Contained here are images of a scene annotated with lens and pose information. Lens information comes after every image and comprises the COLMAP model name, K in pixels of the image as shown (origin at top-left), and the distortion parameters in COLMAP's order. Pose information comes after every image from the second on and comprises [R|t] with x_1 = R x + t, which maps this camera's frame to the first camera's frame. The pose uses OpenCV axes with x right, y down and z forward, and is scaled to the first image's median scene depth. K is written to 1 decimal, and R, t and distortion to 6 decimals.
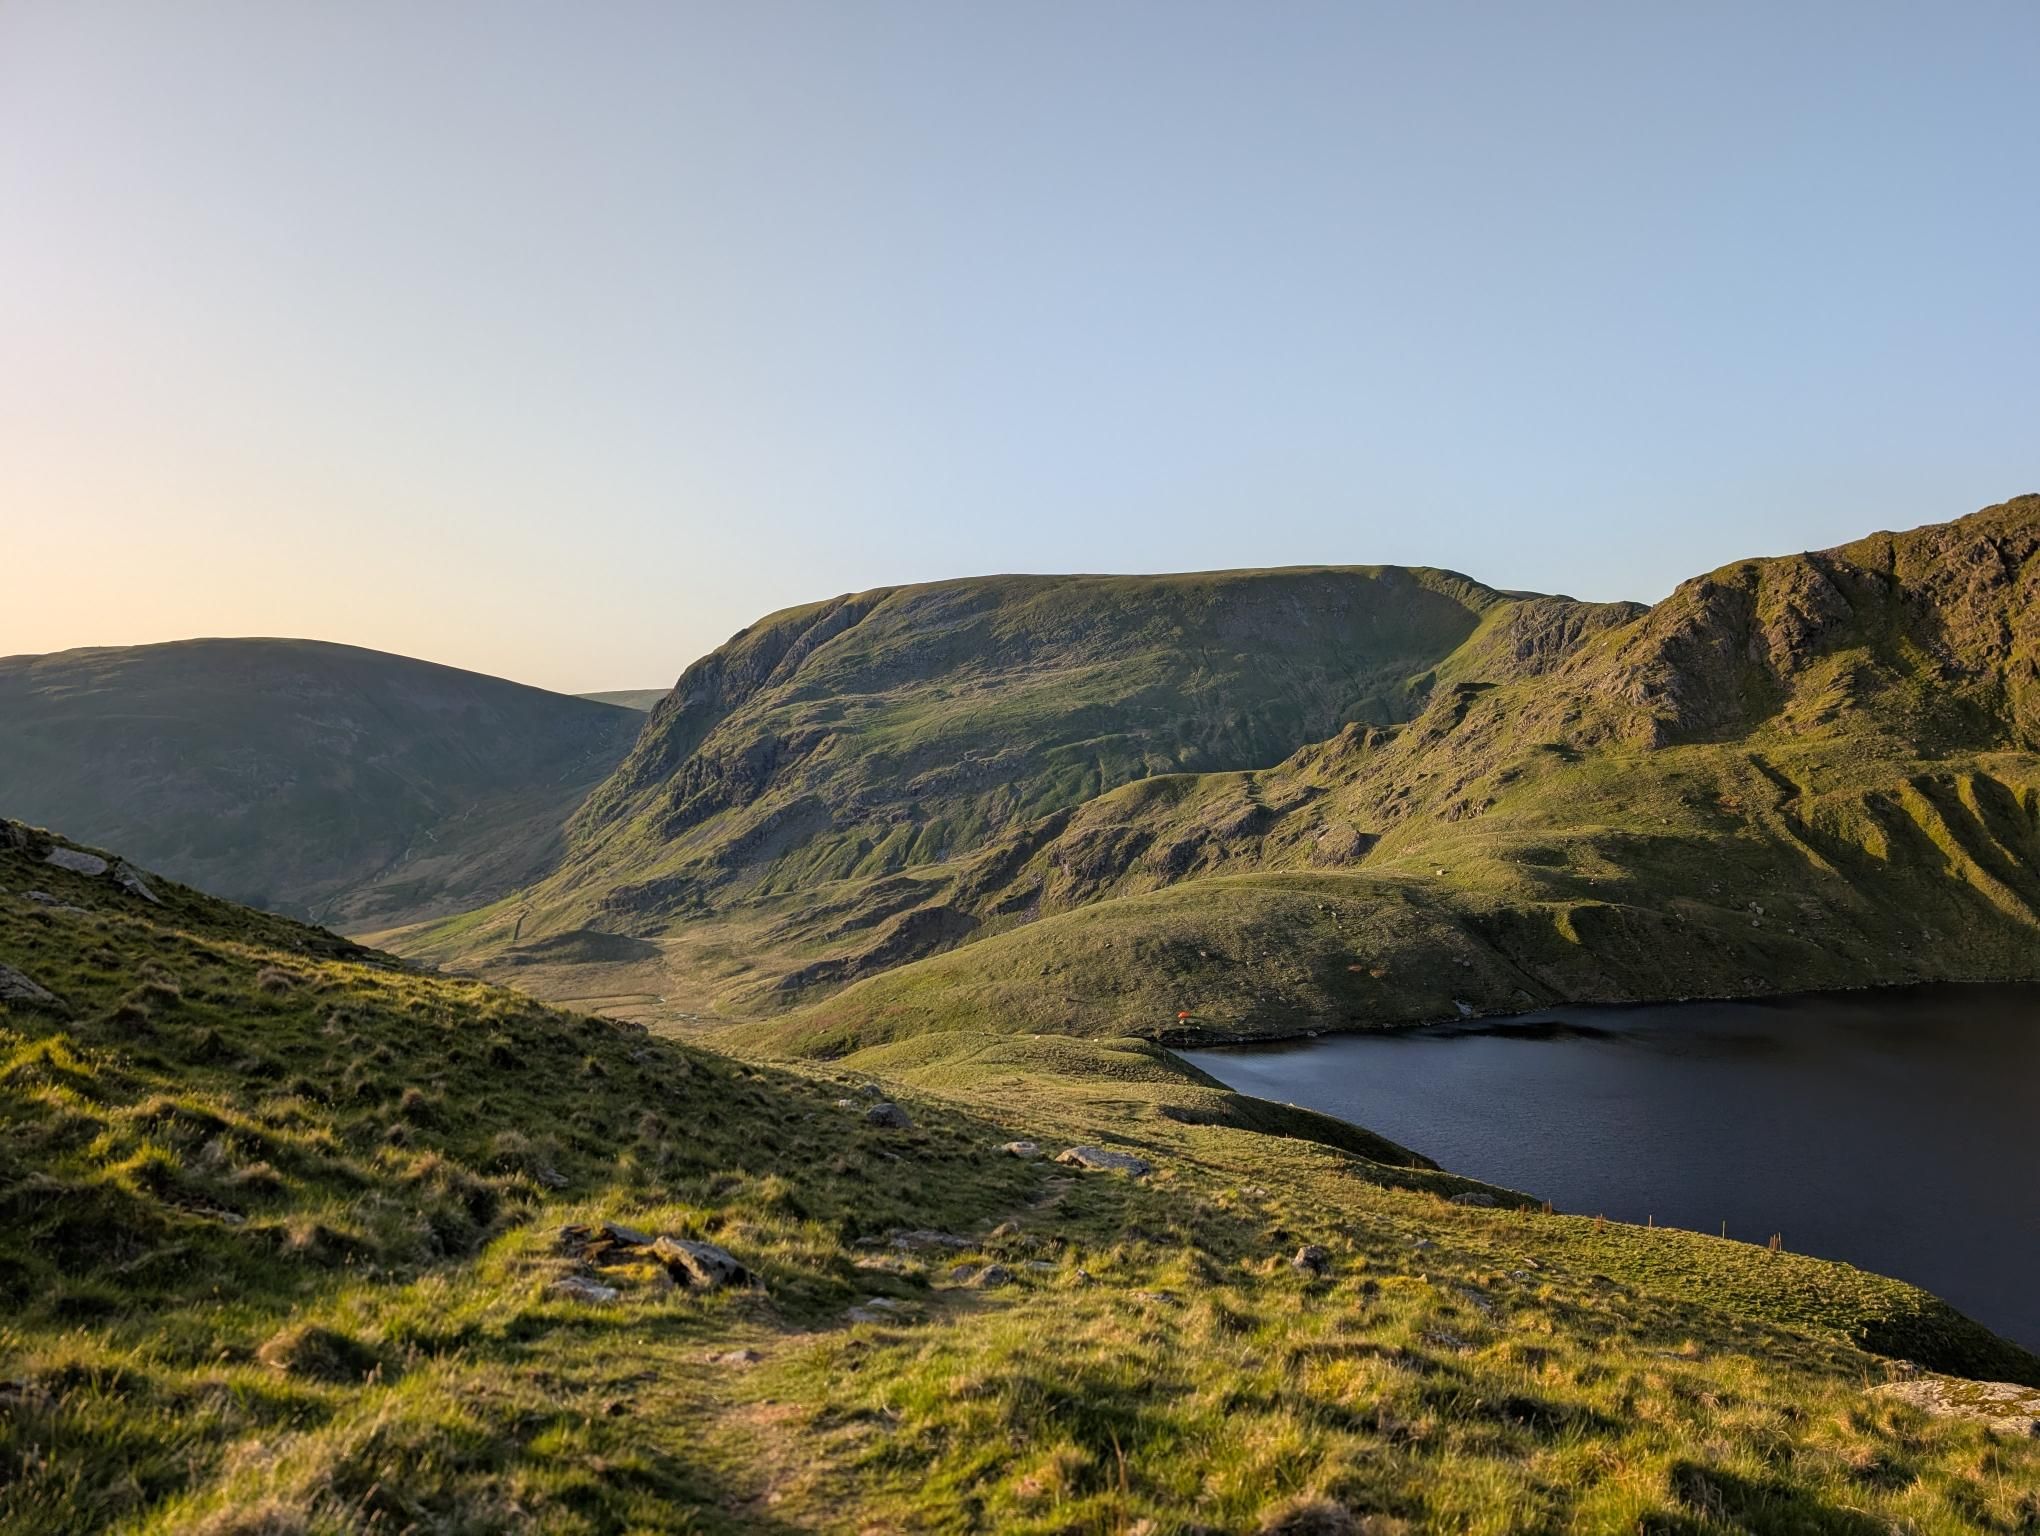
lens RADIAL K [[1434.5, 0, 1020.0], [0, 1434.5, 768.0], [0, 0, 1]] dist [0.012292, 0.002055]
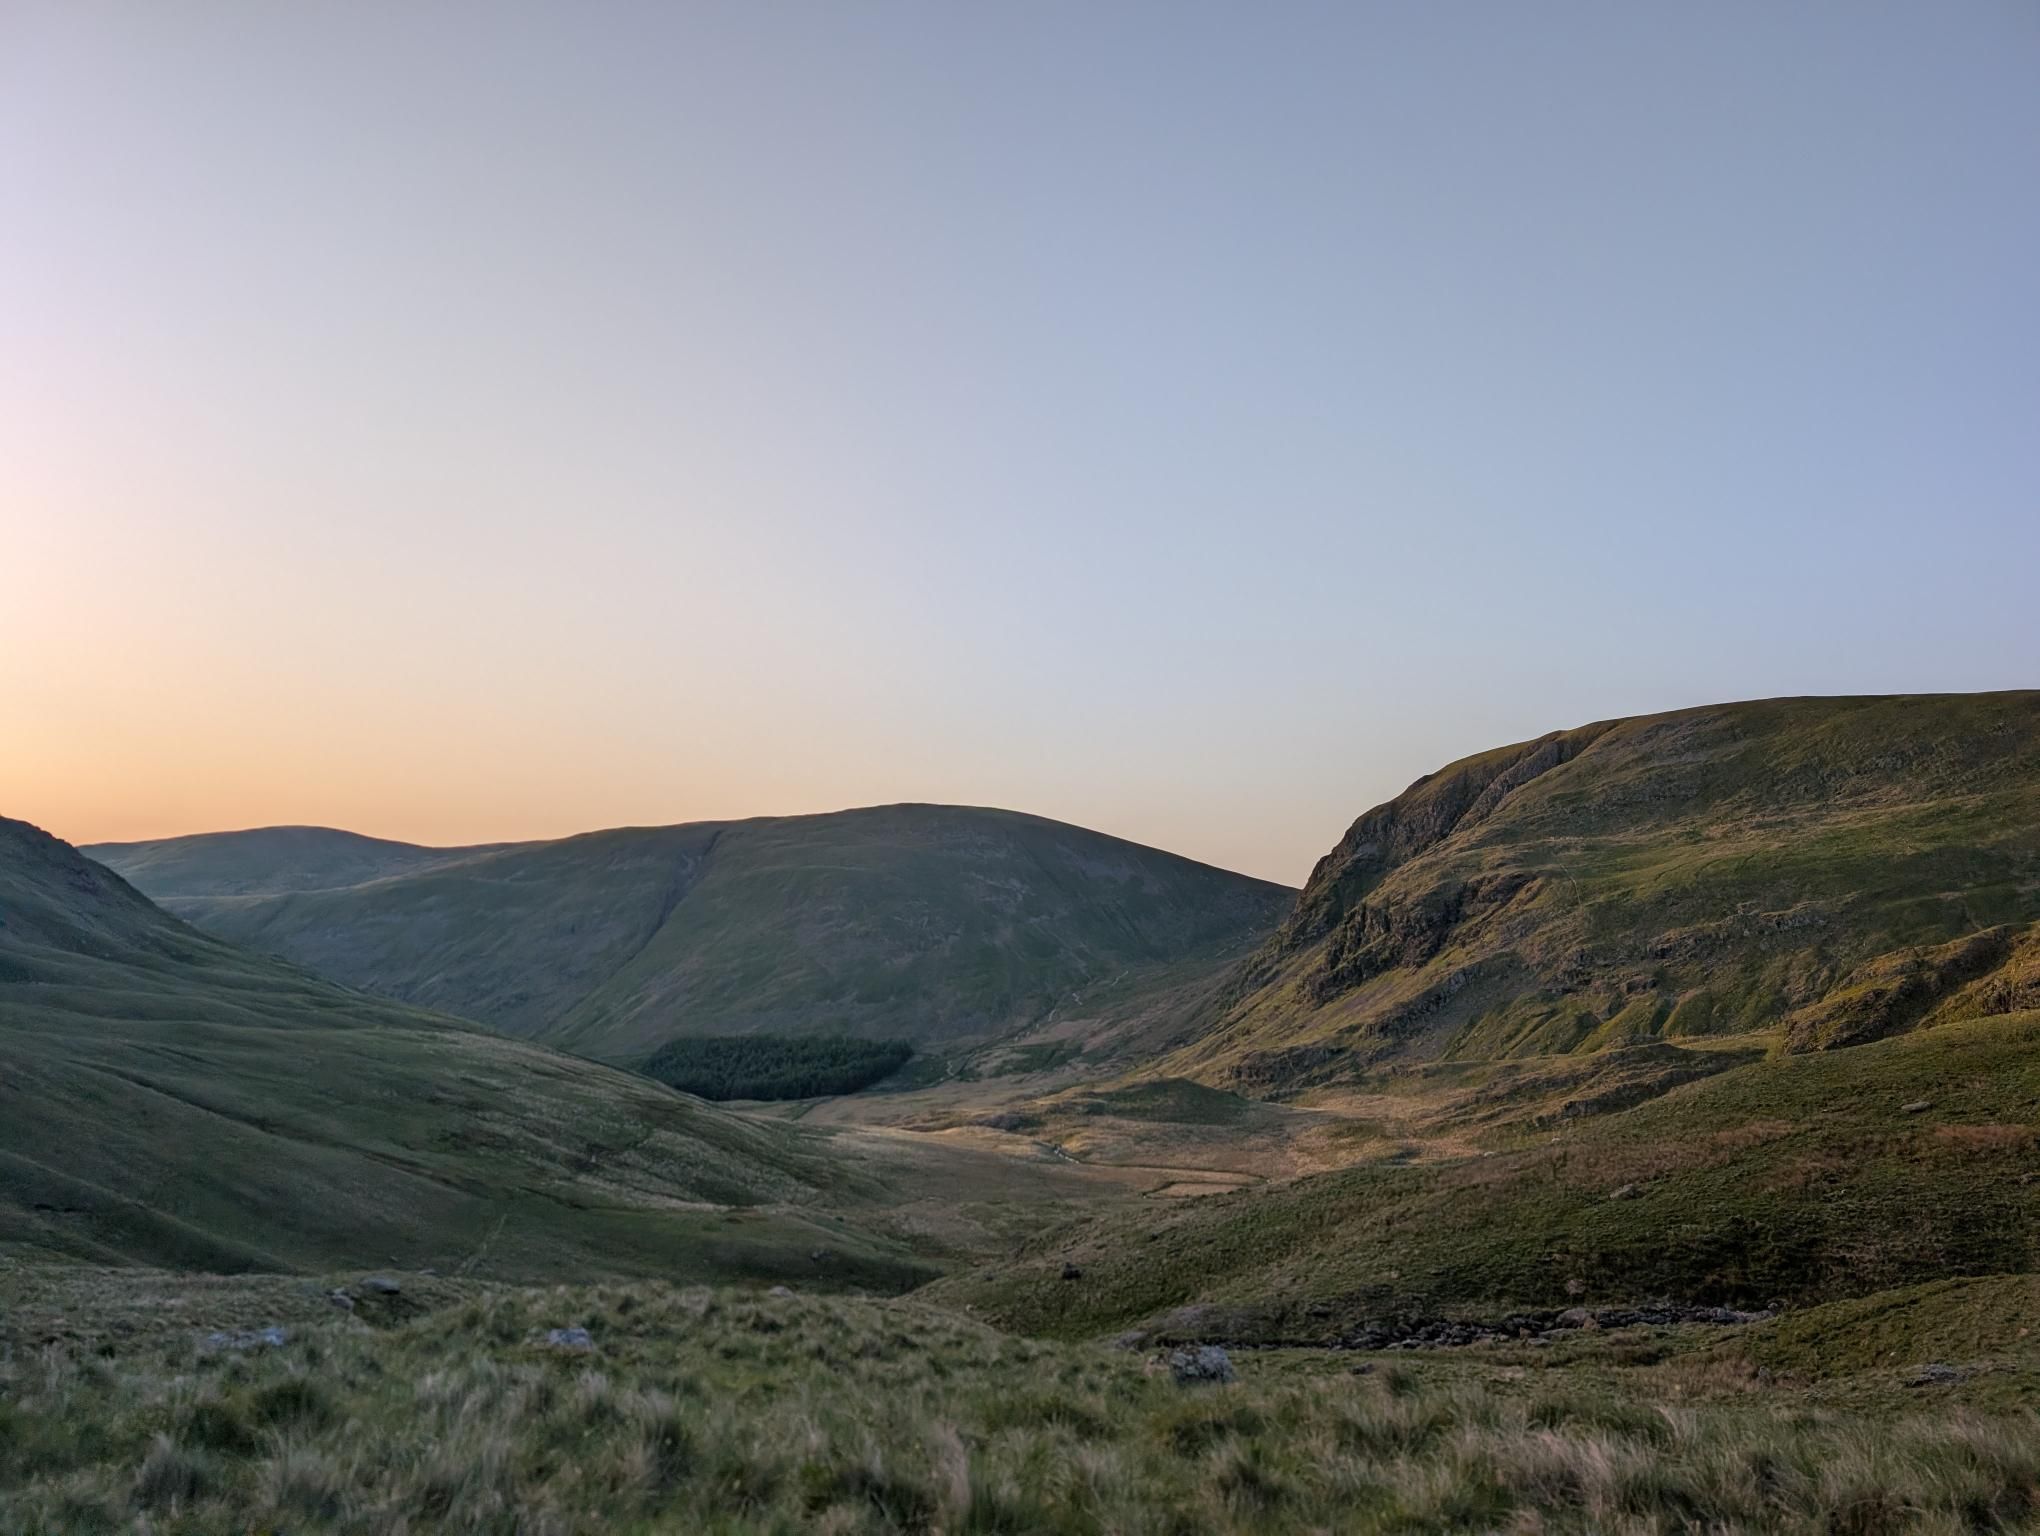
lens RADIAL K [[1434.5, 0, 1020.0], [0, 1434.5, 768.0], [0, 0, 1]] dist [0.012292, 0.002055]
pose [[0.892493, -0.002274, -0.451055, -0.031478], [-0.066524, 0.988388, -0.136613, 0.039703], [0.446128, 0.151933, 0.881979, 0.191820]]
